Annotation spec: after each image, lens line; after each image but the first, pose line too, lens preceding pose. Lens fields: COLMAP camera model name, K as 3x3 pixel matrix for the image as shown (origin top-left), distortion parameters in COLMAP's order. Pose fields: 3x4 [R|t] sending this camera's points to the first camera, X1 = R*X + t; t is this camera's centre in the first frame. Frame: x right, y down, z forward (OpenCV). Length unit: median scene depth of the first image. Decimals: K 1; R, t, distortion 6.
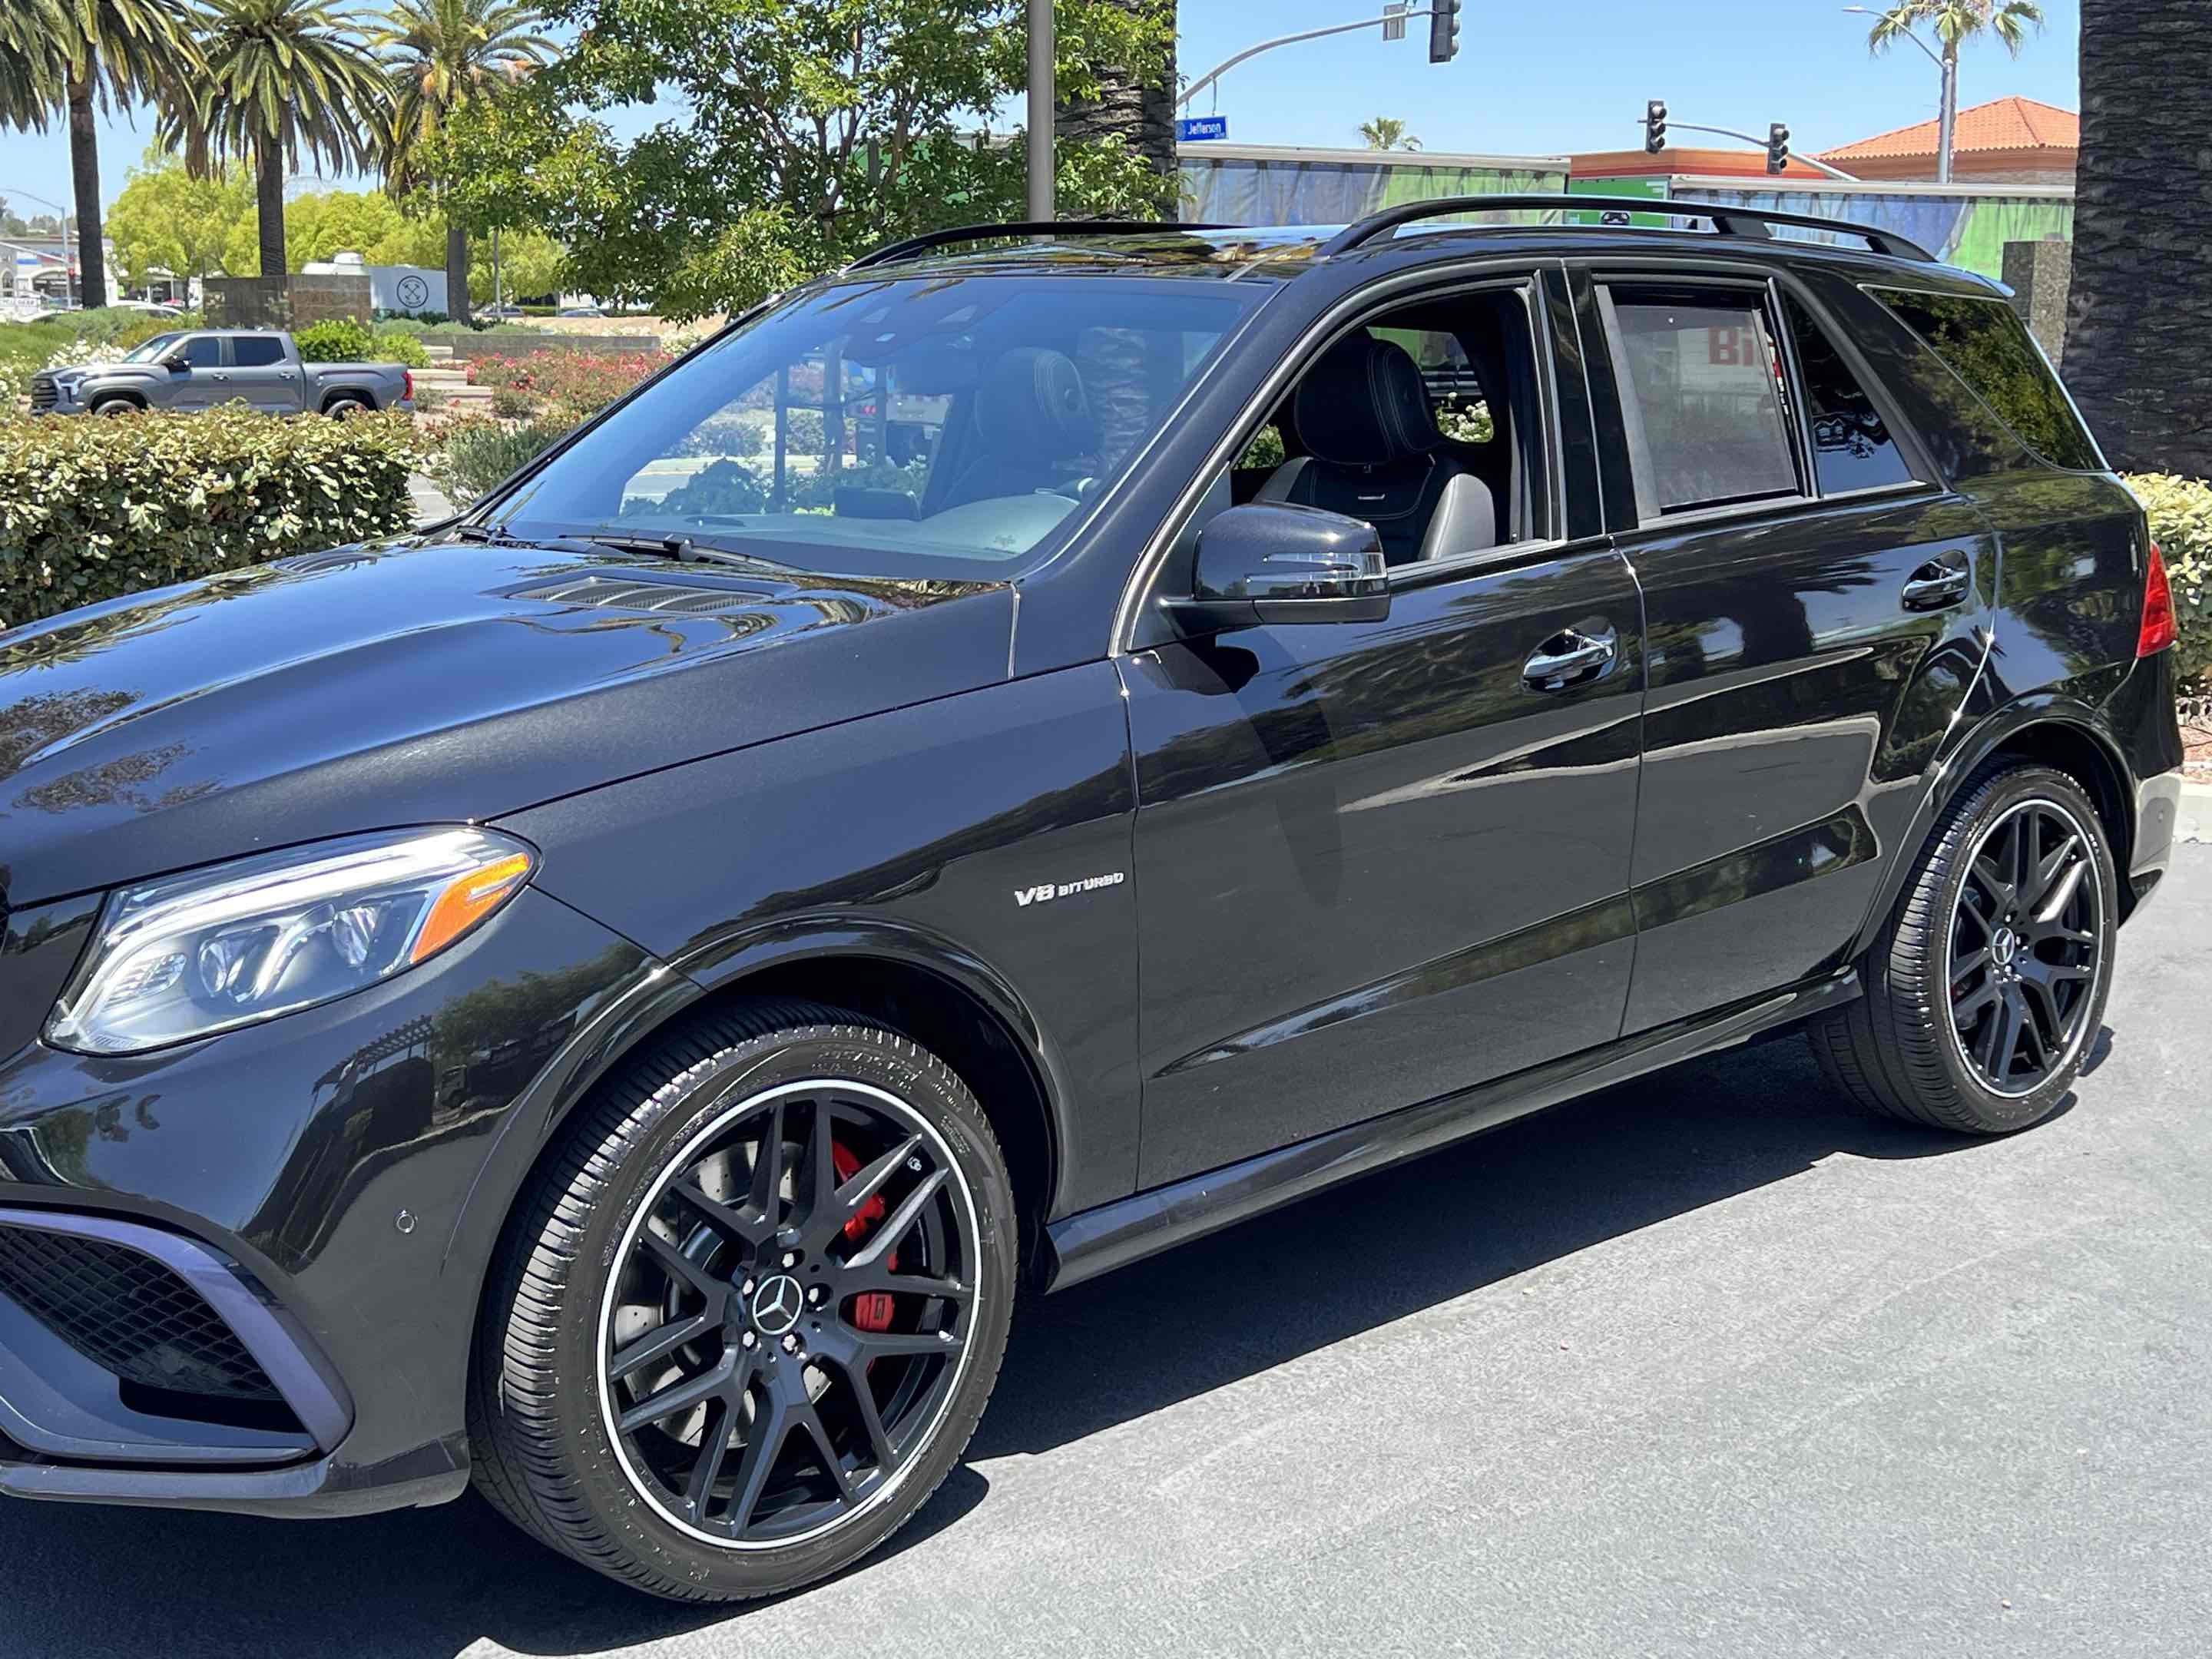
lens RADIAL K [[2846.0, 0, 1144.0], [0, 2846.0, 858.7], [0, 0, 1]] dist [0.170571, -0.479970]
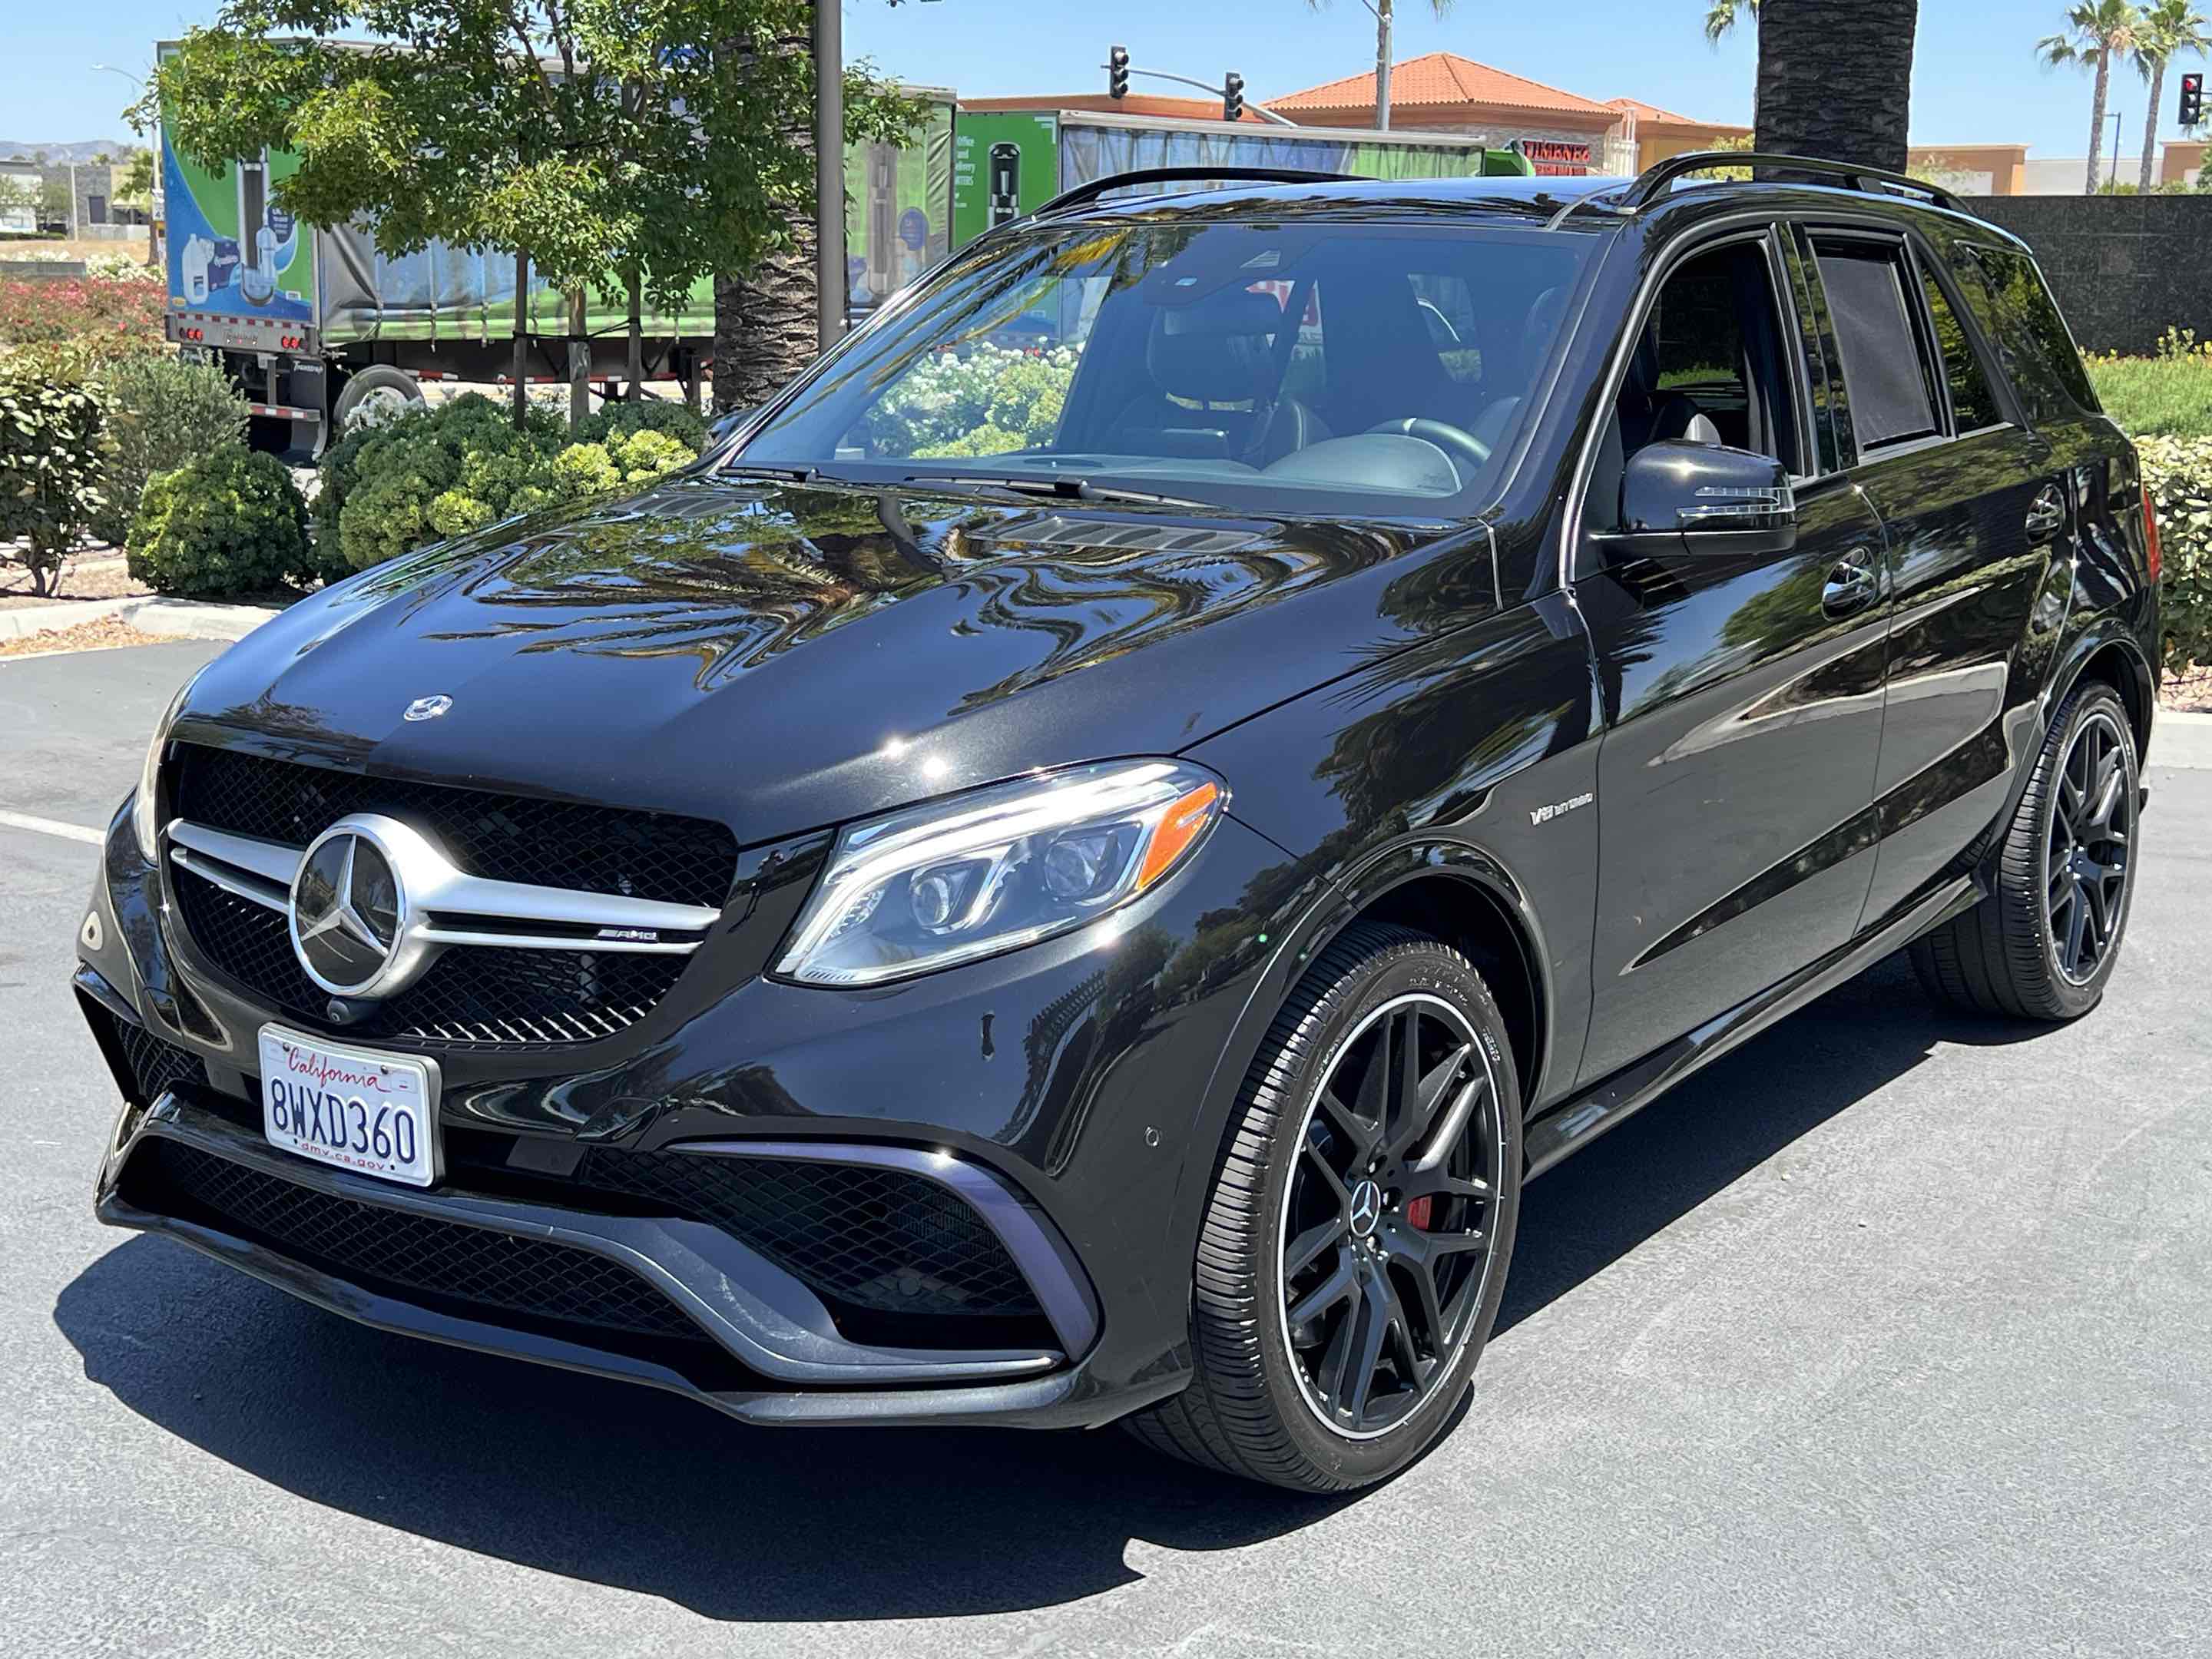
lens RADIAL K [[2846.0, 0, 1144.0], [0, 2846.0, 858.7], [0, 0, 1]] dist [0.170571, -0.479970]
pose [[0.979813, -0.027687, 0.197988, -0.269711], [0.023614, 0.999459, 0.022907, 0.000967], [-0.198515, -0.017769, 0.979937, -0.006474]]
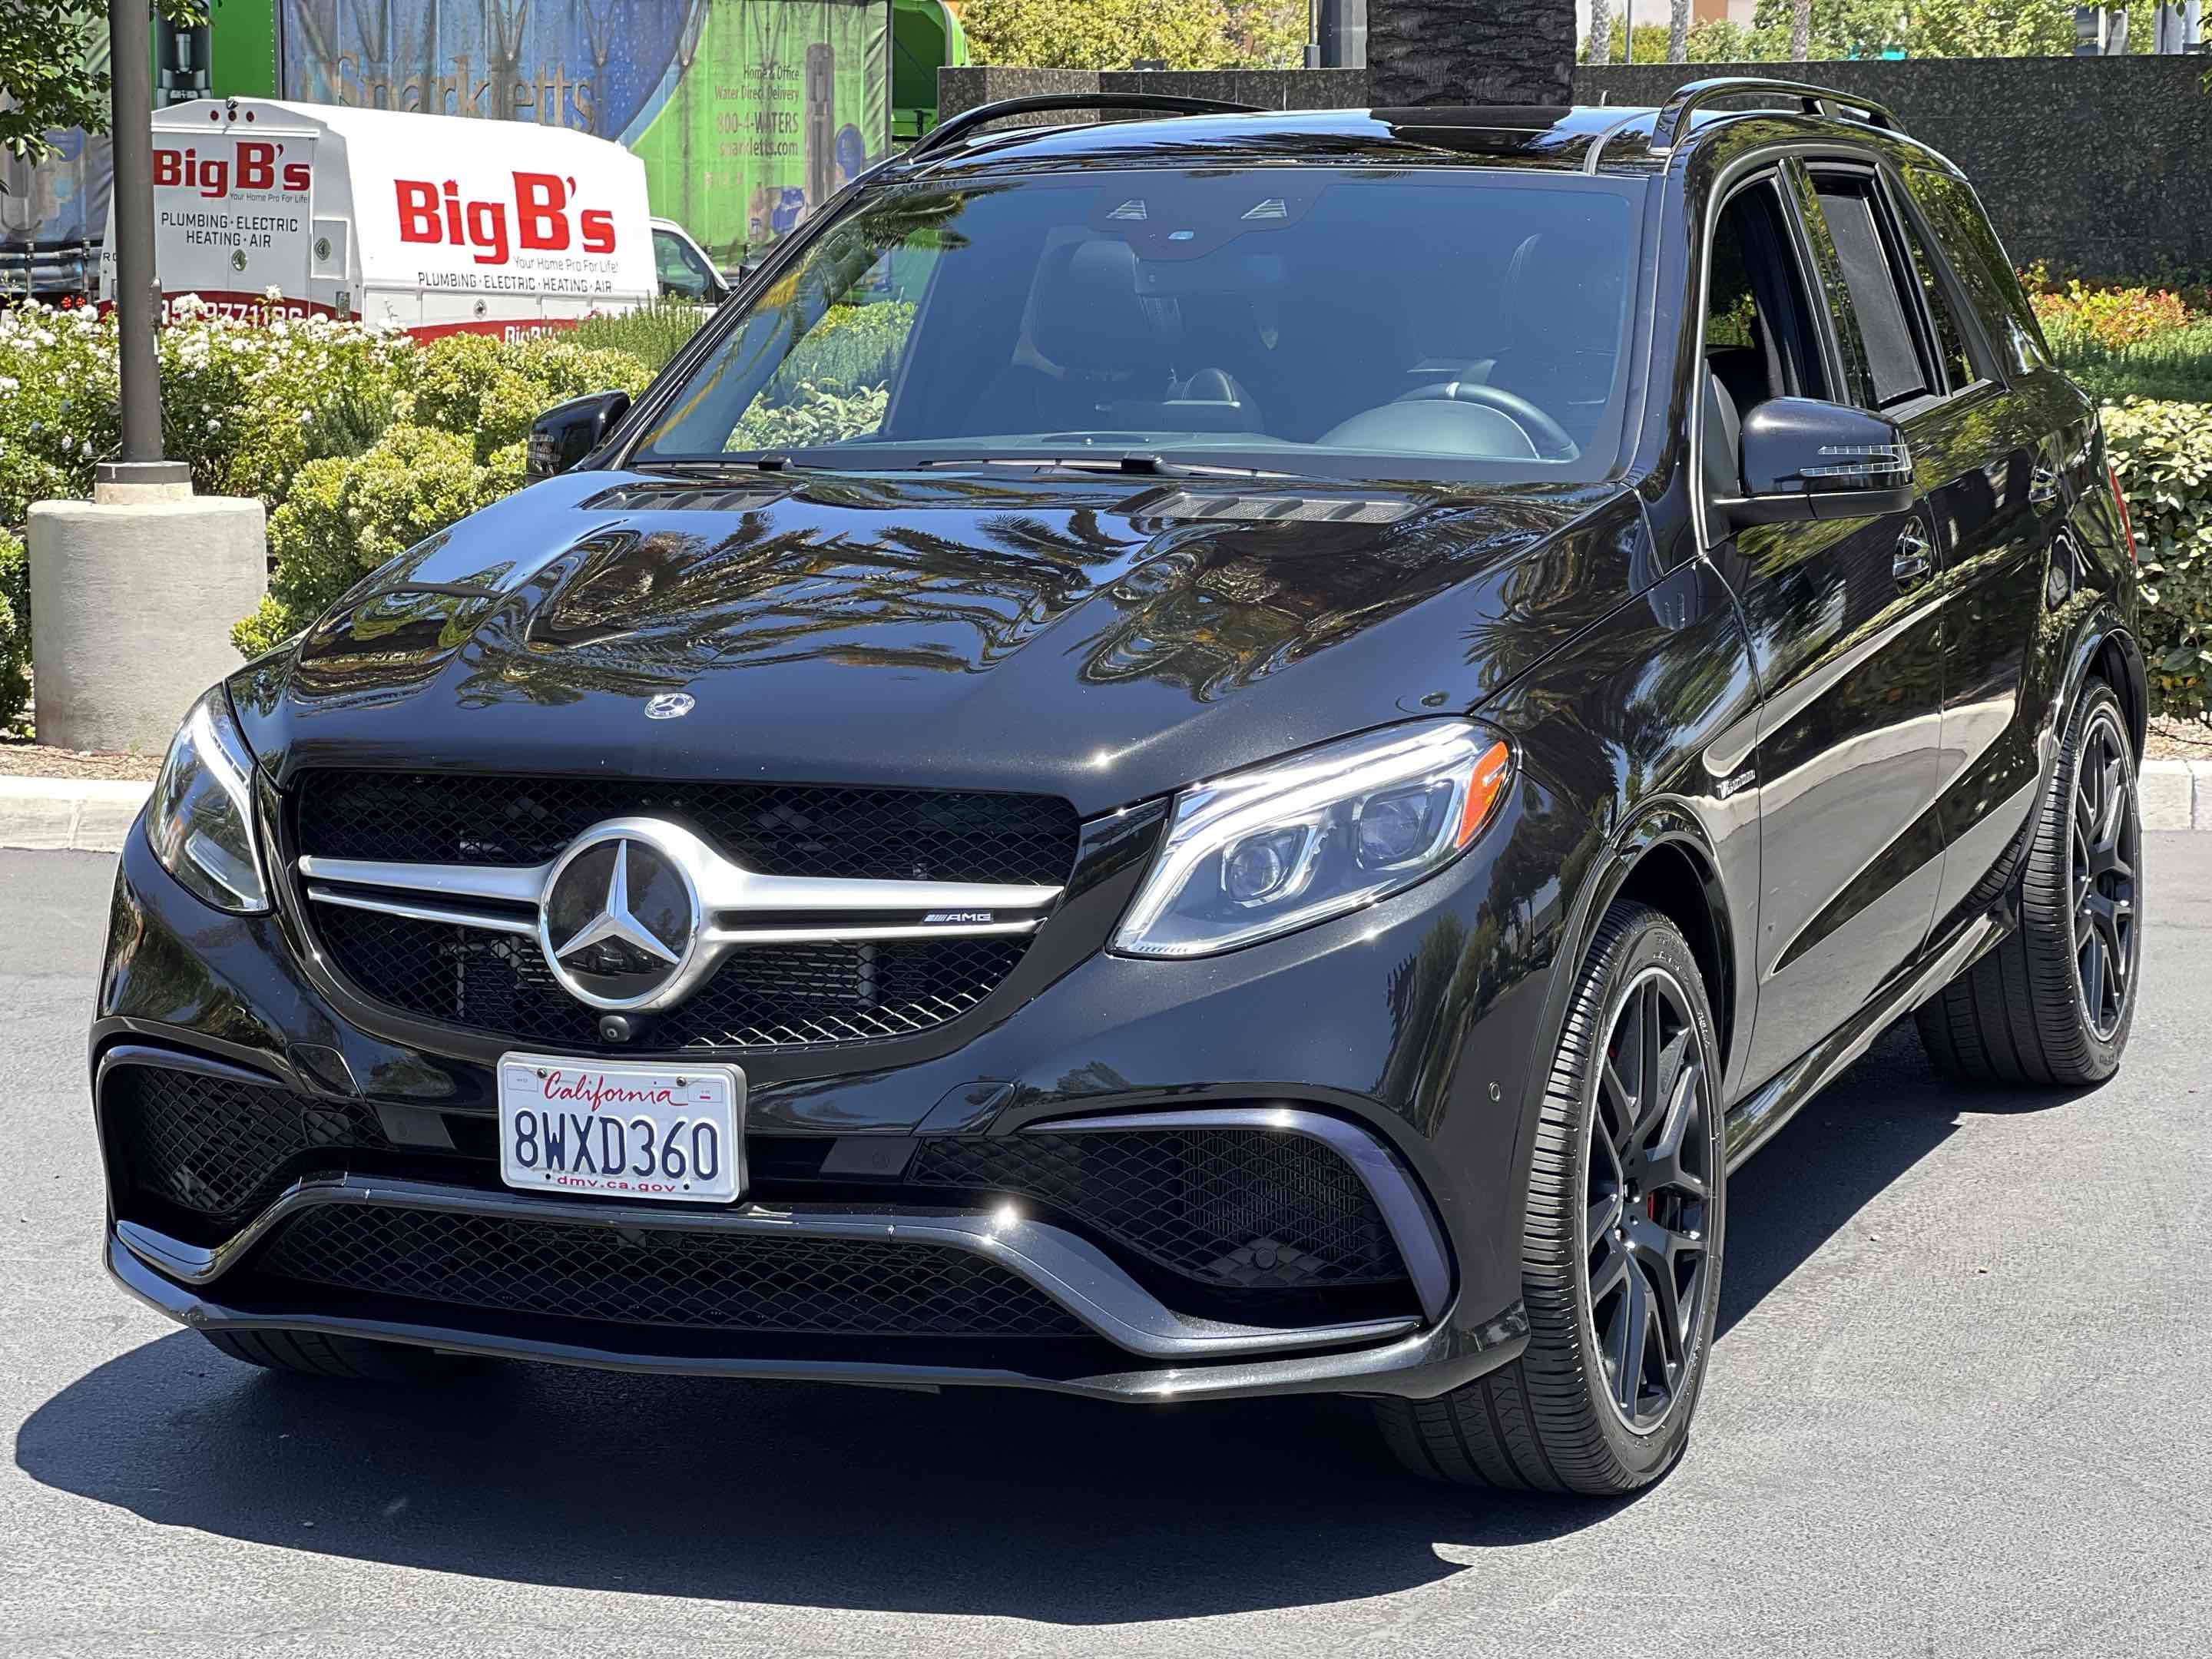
lens RADIAL K [[5075.7, 0, 1204.0], [0, 5075.7, 774.1], [0, 0, 1]] dist [-0.410164, 12.828512]
pose [[0.904034, -0.053025, 0.424159, -0.654975], [0.080757, 0.995594, -0.047659, 0.053064], [-0.419763, 0.077339, 0.904333, -0.361022]]
